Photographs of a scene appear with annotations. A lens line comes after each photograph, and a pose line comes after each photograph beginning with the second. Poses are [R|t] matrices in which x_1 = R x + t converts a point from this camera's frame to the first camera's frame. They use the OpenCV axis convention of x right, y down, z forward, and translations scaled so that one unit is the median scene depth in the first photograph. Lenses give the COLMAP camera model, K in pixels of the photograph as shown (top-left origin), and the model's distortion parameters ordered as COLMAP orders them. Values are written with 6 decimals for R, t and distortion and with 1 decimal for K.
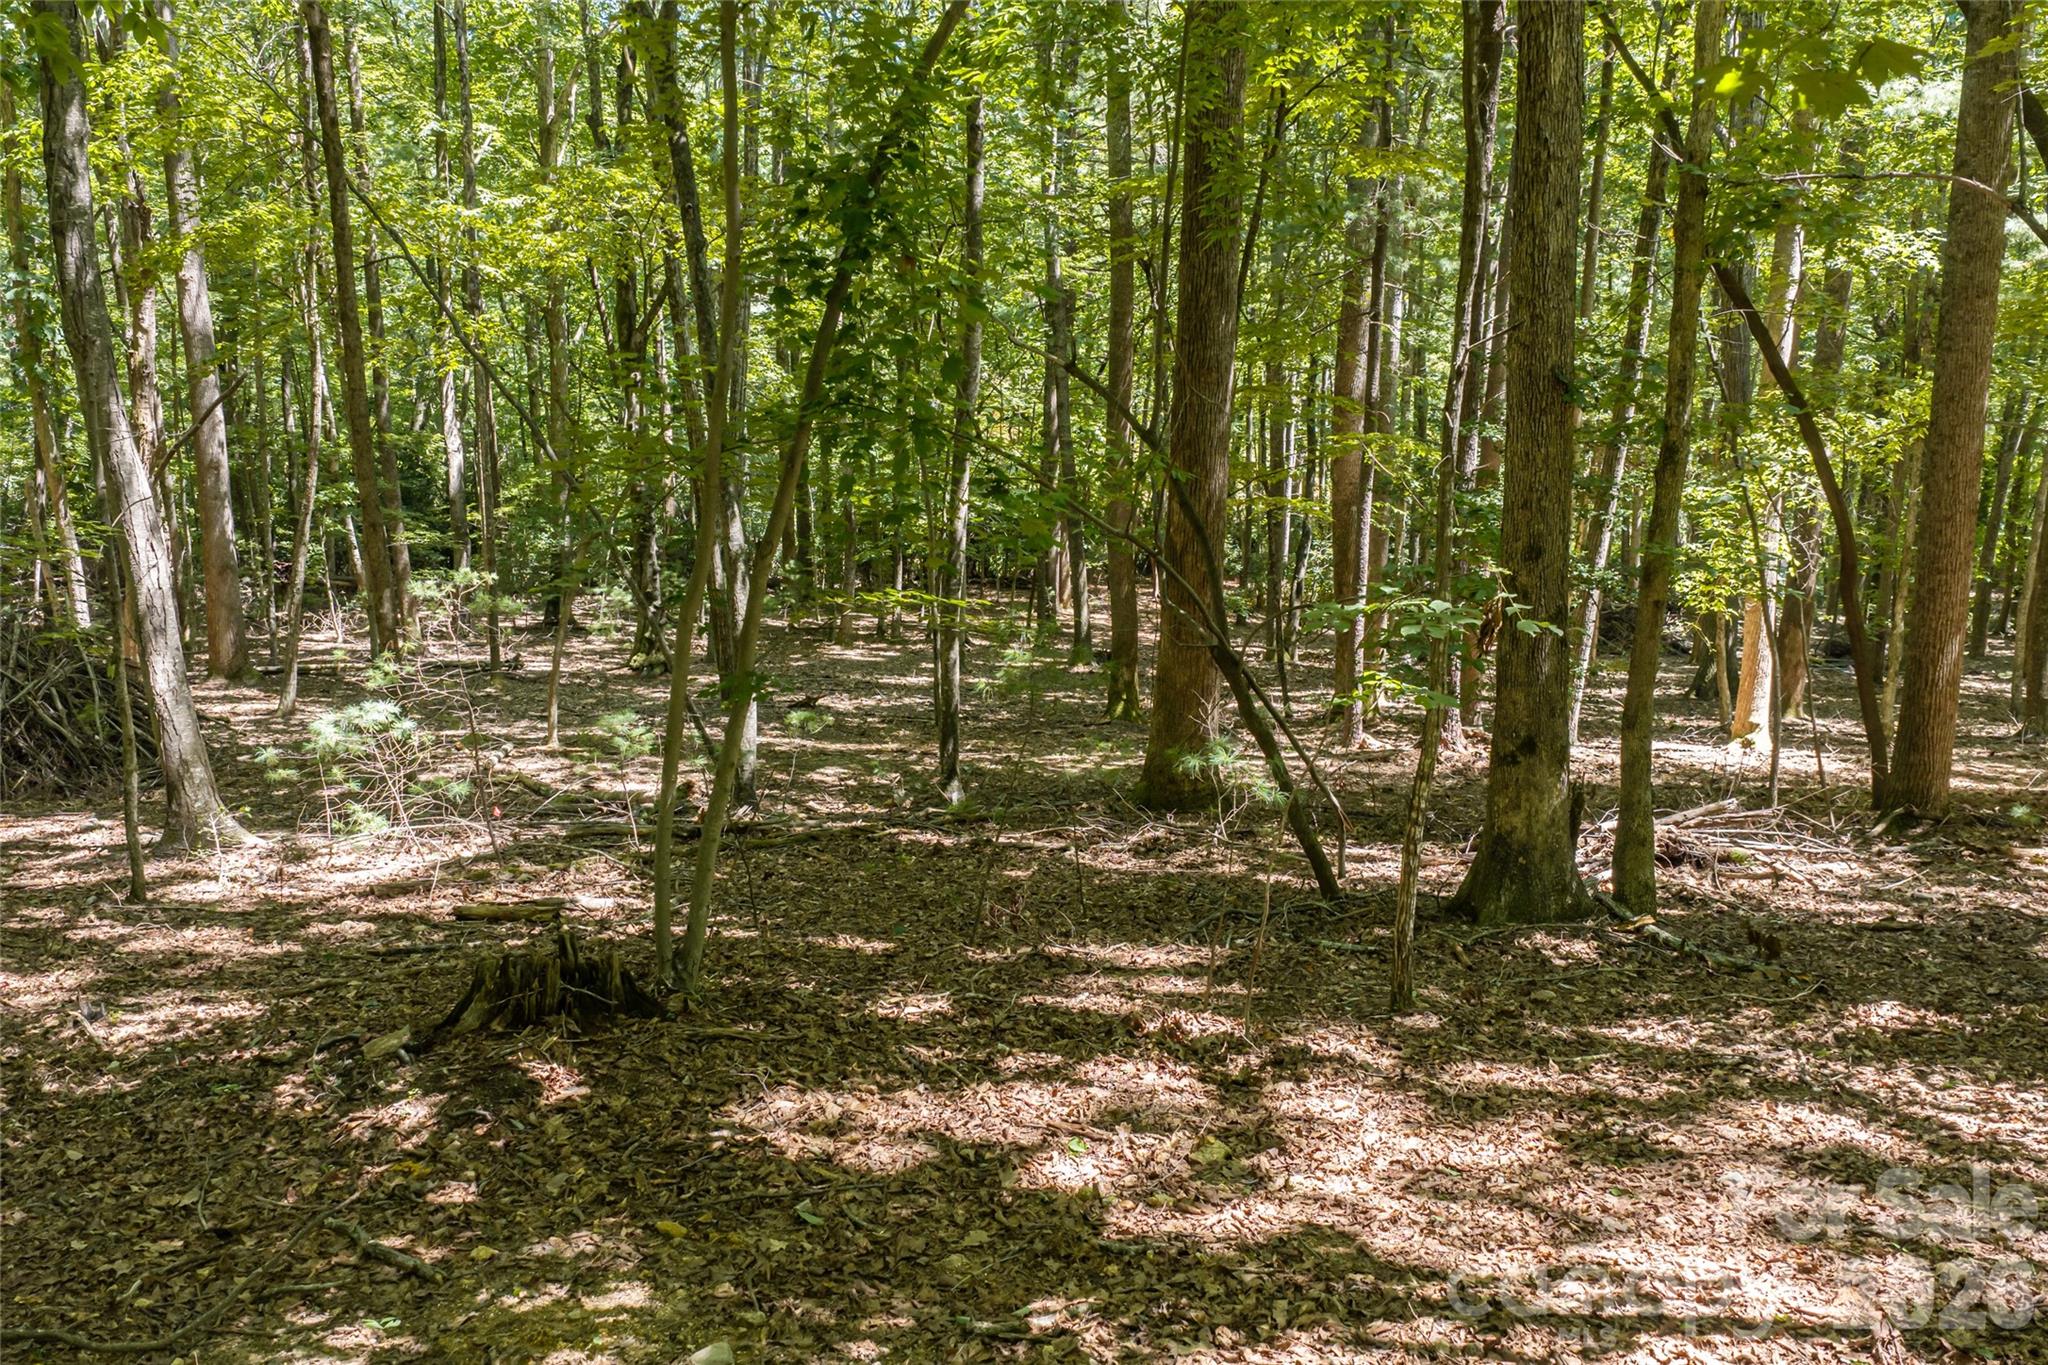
lens RADIAL K [[1674.4, 0, 1026.3], [0, 1674.4, 707.6], [0, 0, 1]] dist [0.006243, -0.010631]
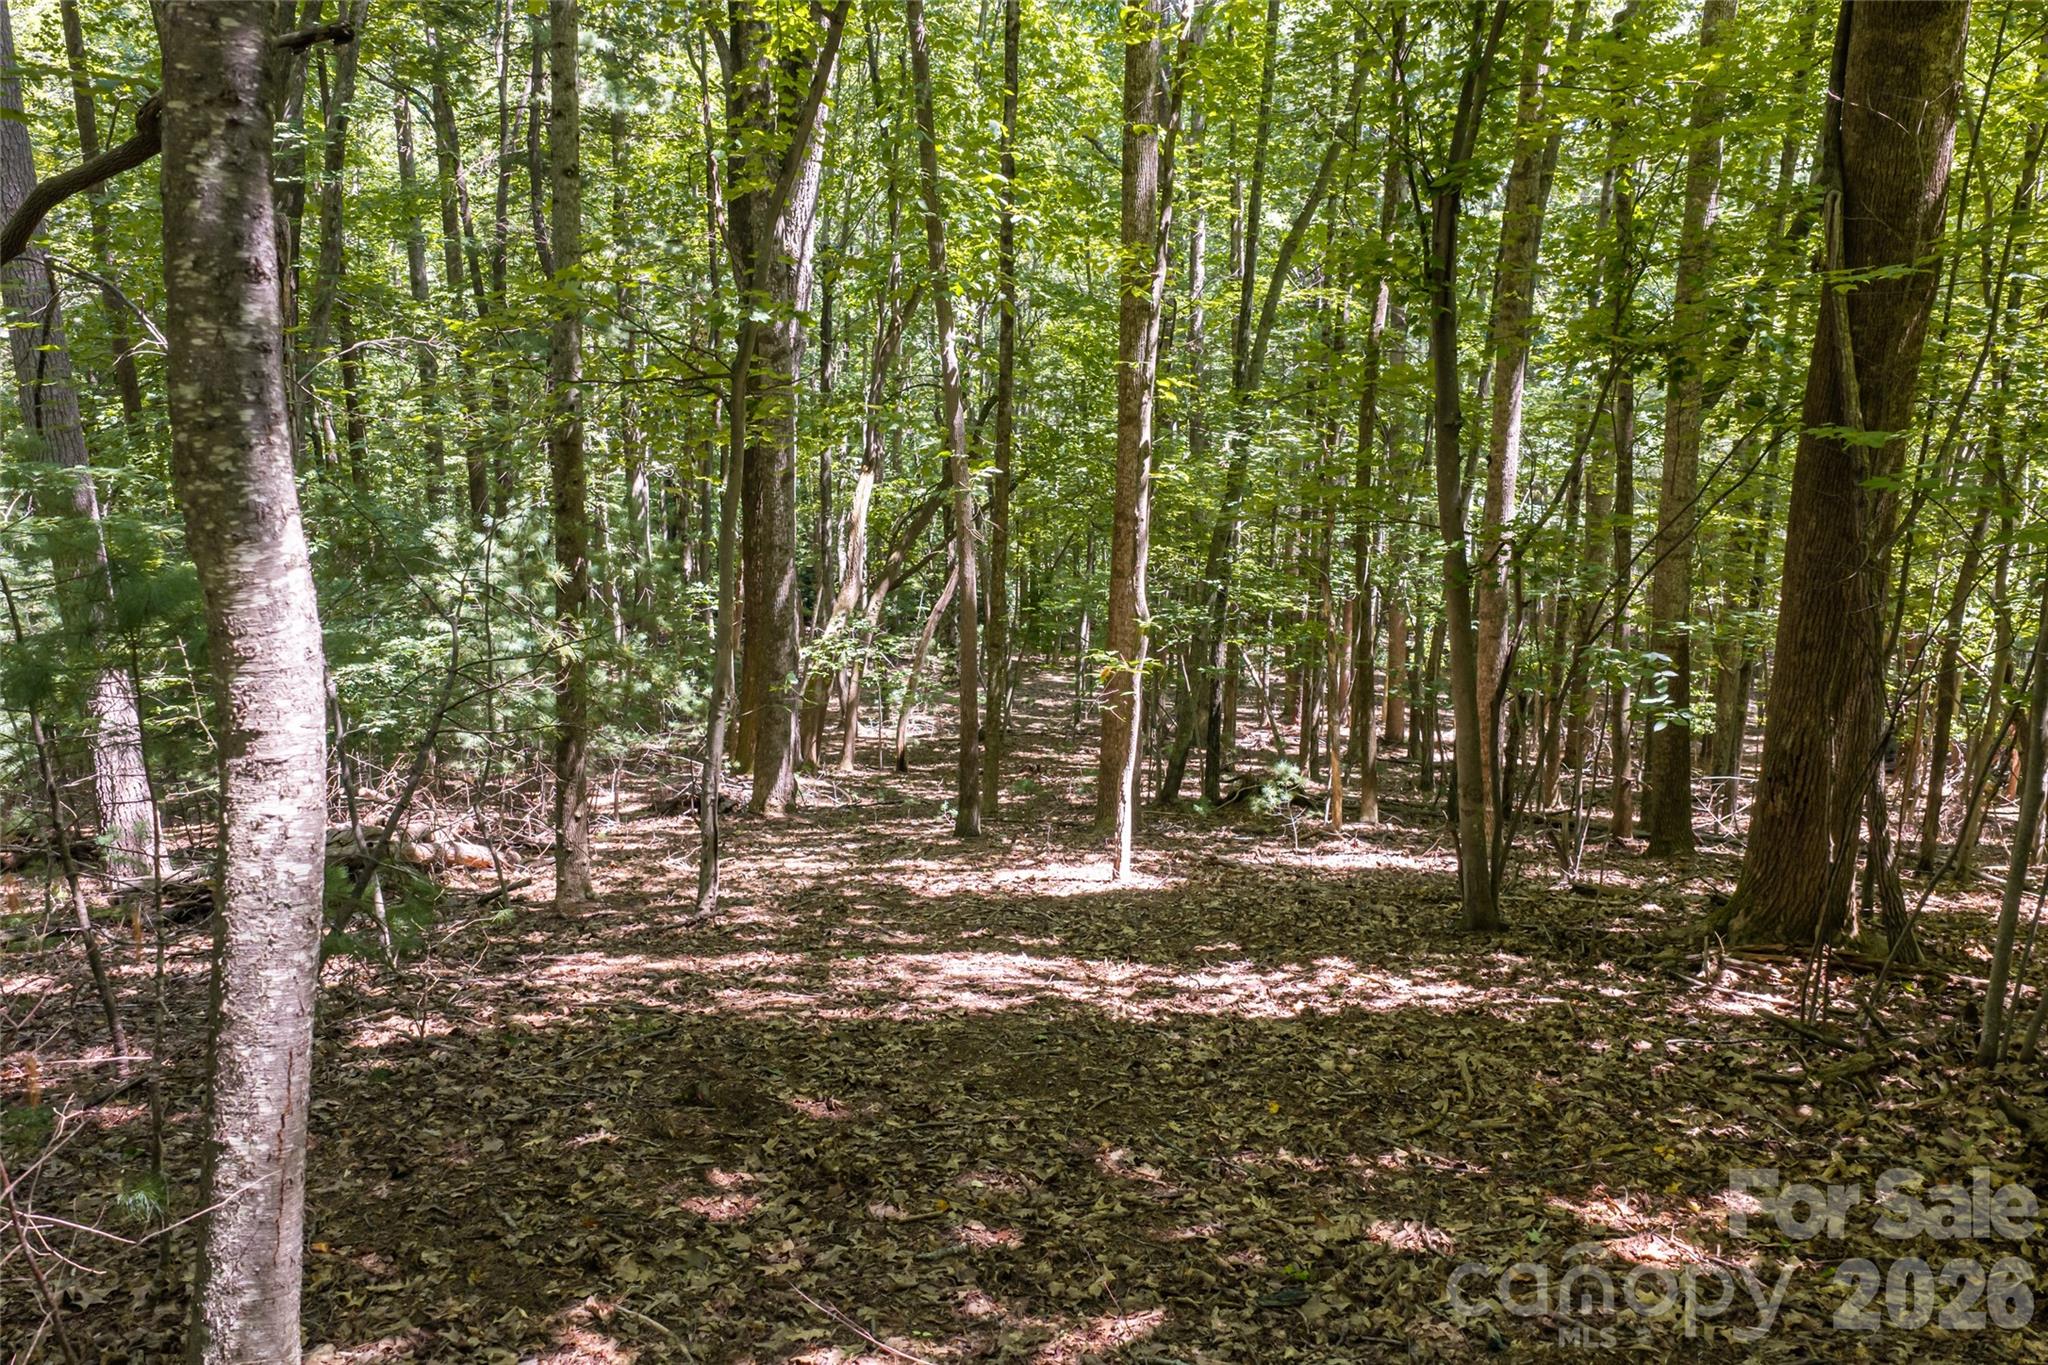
lens RADIAL K [[1691.1, 0, 1024.0], [0, 1691.1, 682.5], [0, 0, 1]] dist [0.018611, -0.069920]
pose [[0.990019, 0.024118, -0.138856, 0.197130], [-0.028444, 0.999167, -0.029259, 0.046101], [0.138035, 0.032916, 0.989880, -1.401098]]
